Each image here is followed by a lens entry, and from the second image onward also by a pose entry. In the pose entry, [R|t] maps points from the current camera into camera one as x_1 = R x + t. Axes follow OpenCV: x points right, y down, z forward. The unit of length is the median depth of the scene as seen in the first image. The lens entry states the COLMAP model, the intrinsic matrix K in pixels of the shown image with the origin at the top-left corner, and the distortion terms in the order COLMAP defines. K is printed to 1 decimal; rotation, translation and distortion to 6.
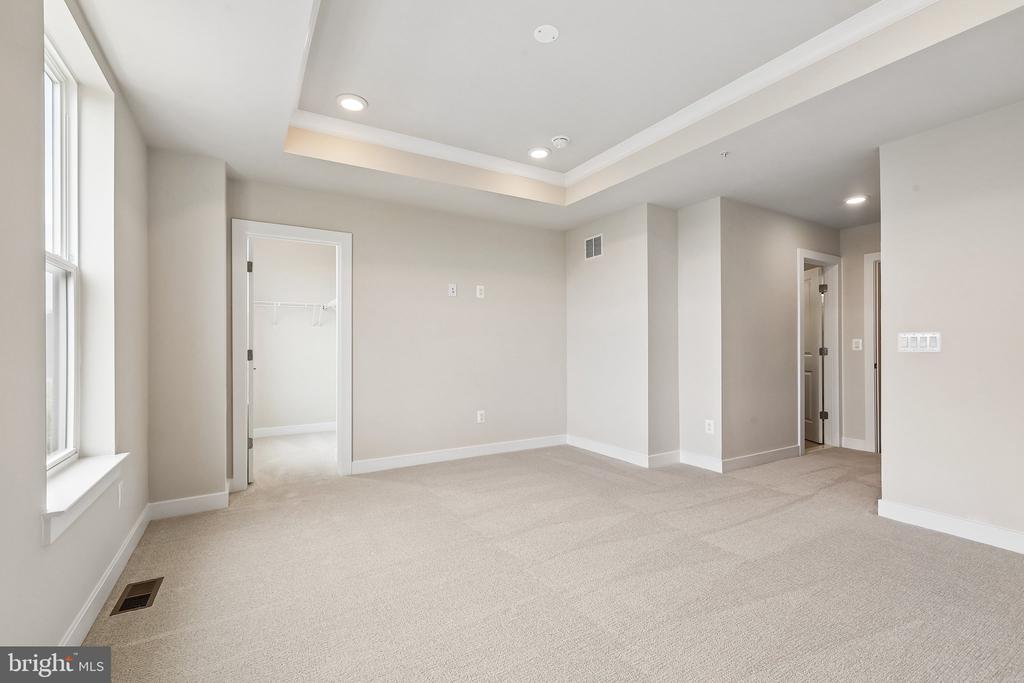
lens RADIAL K [[449.9, 0, 514.2], [0, 449.9, 347.7], [0, 0, 1]] dist [0.002540, -0.000230]
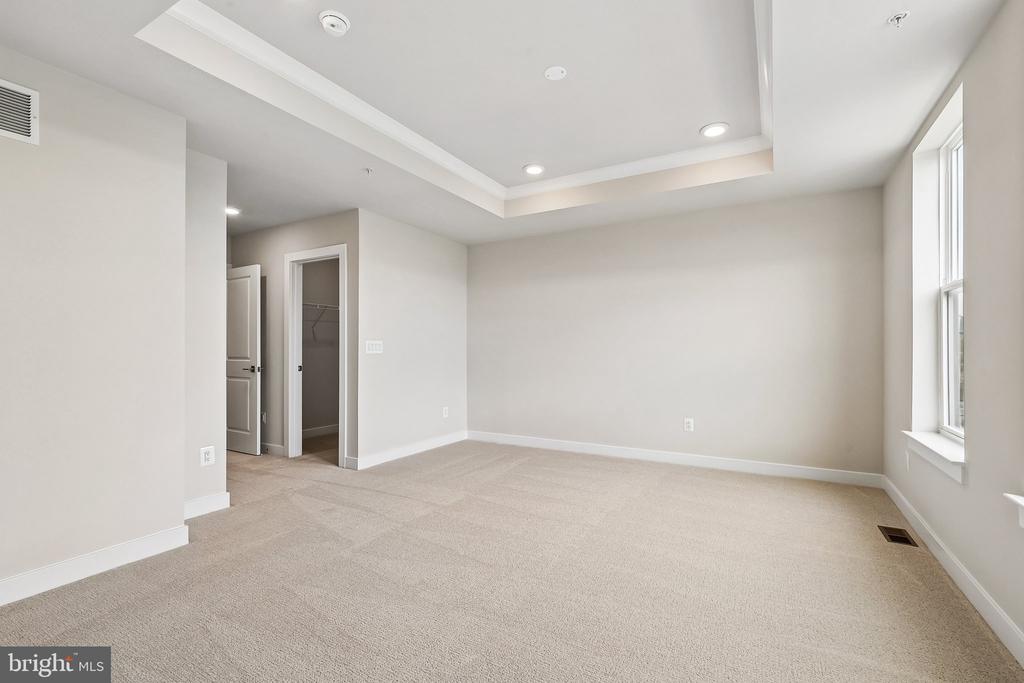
lens RADIAL K [[449.9, 0, 514.2], [0, 449.9, 347.7], [0, 0, 1]] dist [0.002540, -0.000230]
pose [[-0.493998, 0.004518, 0.869451, -0.575851], [0.003094, 0.999989, -0.003439, -0.001809], [-0.869457, 0.000991, -0.494007, 1.118898]]
